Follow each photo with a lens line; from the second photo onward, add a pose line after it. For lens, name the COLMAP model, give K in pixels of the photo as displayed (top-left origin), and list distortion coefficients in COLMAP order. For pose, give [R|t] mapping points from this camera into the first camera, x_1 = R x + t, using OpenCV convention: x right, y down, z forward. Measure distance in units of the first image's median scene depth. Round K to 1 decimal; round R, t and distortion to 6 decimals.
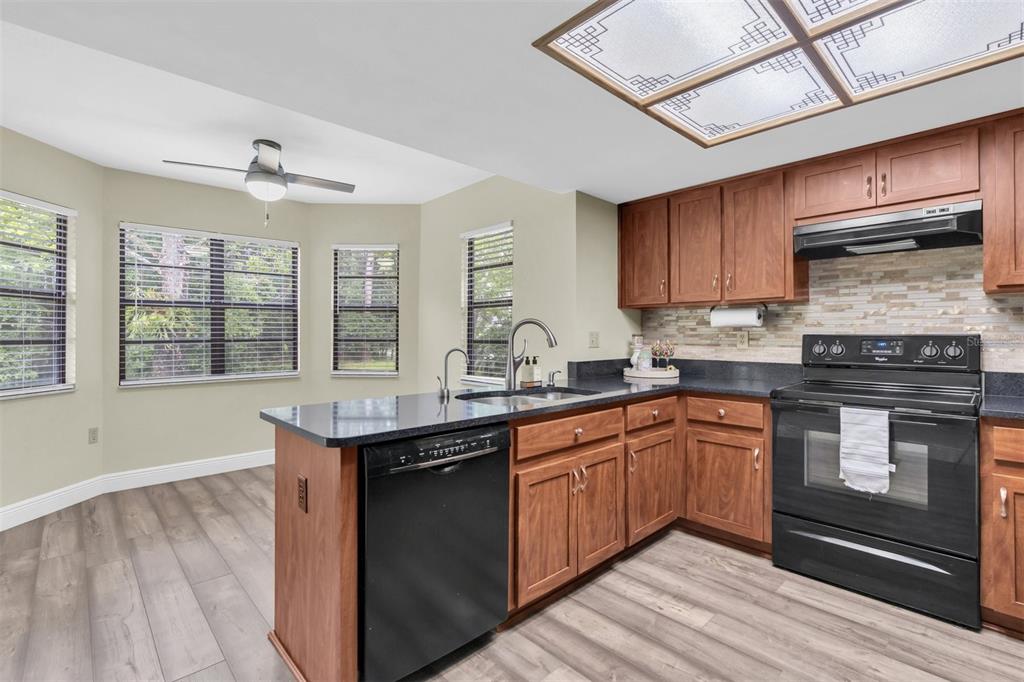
lens RADIAL K [[473.1, 0, 518.1], [0, 473.1, 335.5], [0, 0, 1]] dist [-0.008661, 0.004447]
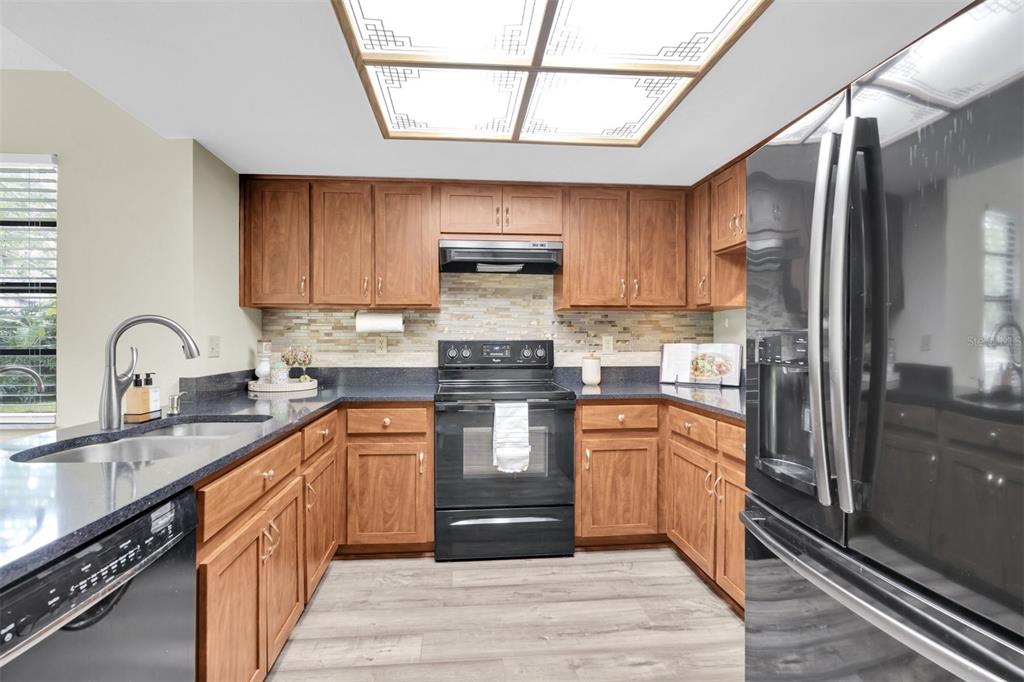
lens RADIAL K [[473.1, 0, 505.4], [0, 473.1, 344.2], [0, 0, 1]] dist [-0.008661, 0.004447]
pose [[0.631665, -0.006049, 0.775218, -0.165598], [0.000098, 0.999970, 0.007723, -0.000762], [-0.775242, -0.004802, 0.631646, 0.220524]]
